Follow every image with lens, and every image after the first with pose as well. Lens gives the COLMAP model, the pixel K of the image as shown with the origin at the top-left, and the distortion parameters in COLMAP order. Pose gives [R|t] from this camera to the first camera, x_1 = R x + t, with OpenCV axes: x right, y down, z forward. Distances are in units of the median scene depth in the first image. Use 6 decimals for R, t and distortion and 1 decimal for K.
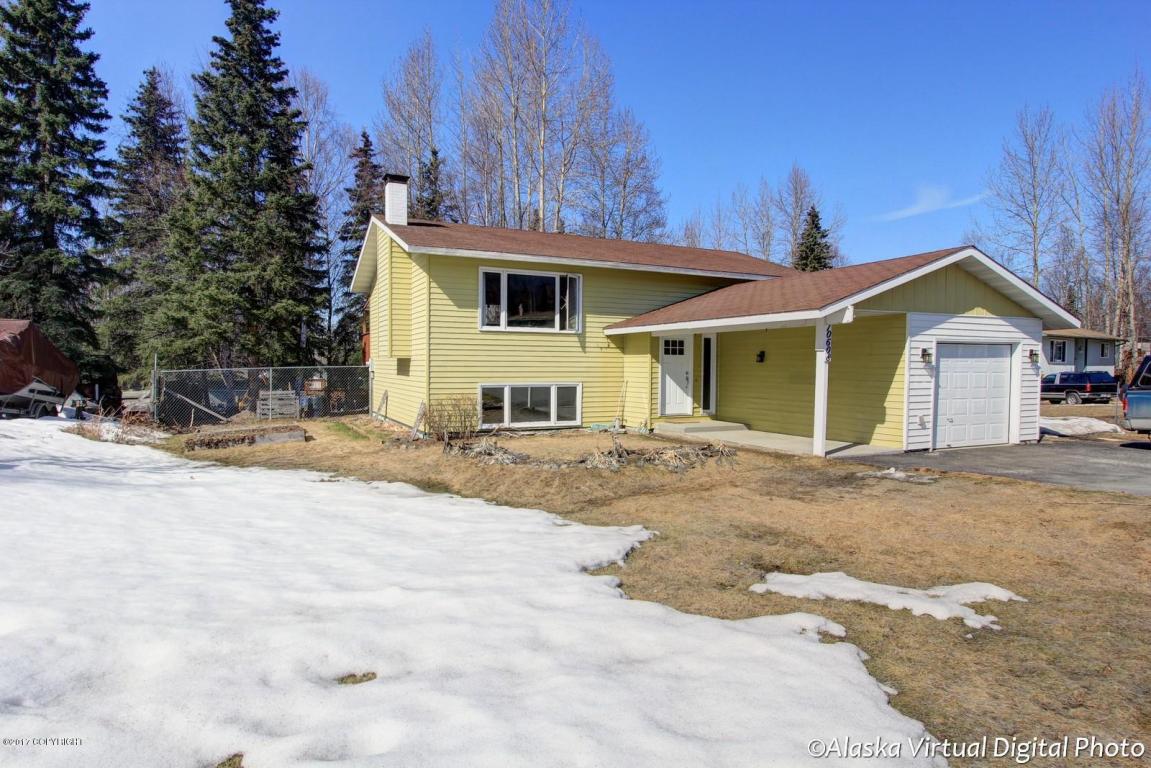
lens RADIAL K [[664.0, 0, 583.7], [0, 664.0, 387.6], [0, 0, 1]] dist [-0.018545, 0.004088]
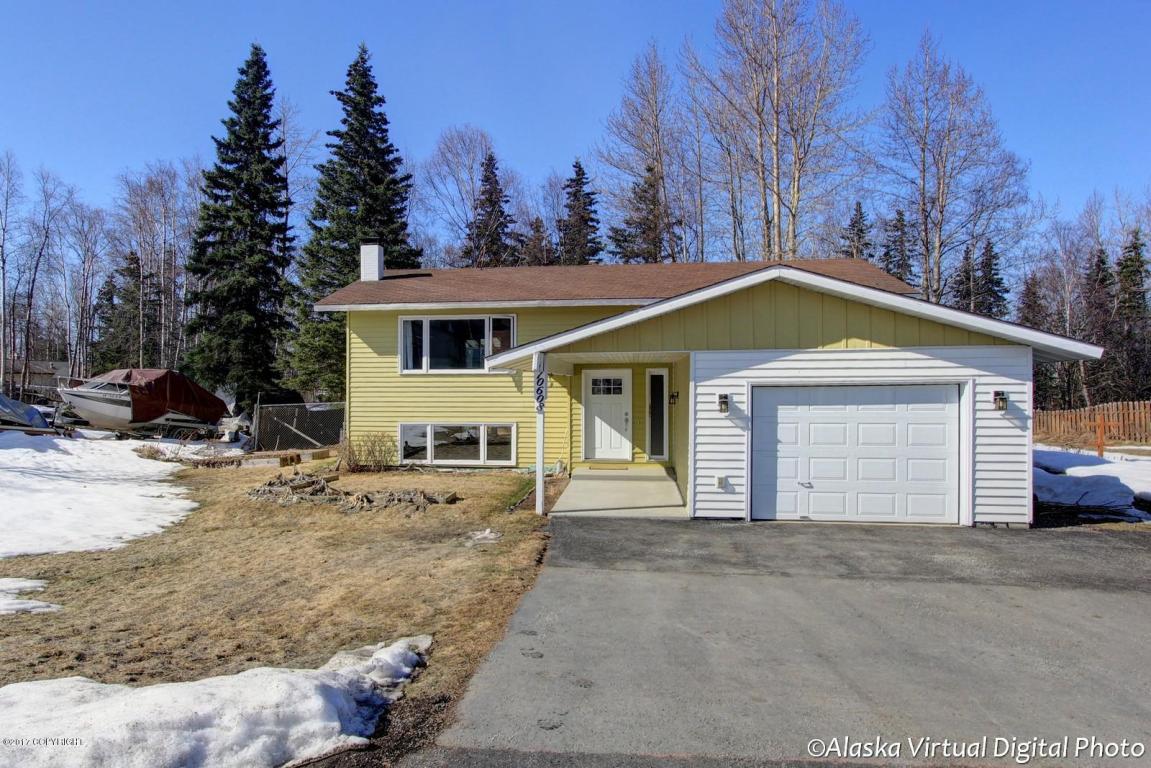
lens RADIAL K [[755.5, 0, 569.9], [0, 755.5, 380.8], [0, 0, 1]] dist [-0.018656, -0.001016]
pose [[0.845610, -0.005397, -0.533774, 0.709295], [-0.015291, 0.999294, -0.034328, -0.034226], [0.533582, 0.037190, 0.844930, 0.088756]]
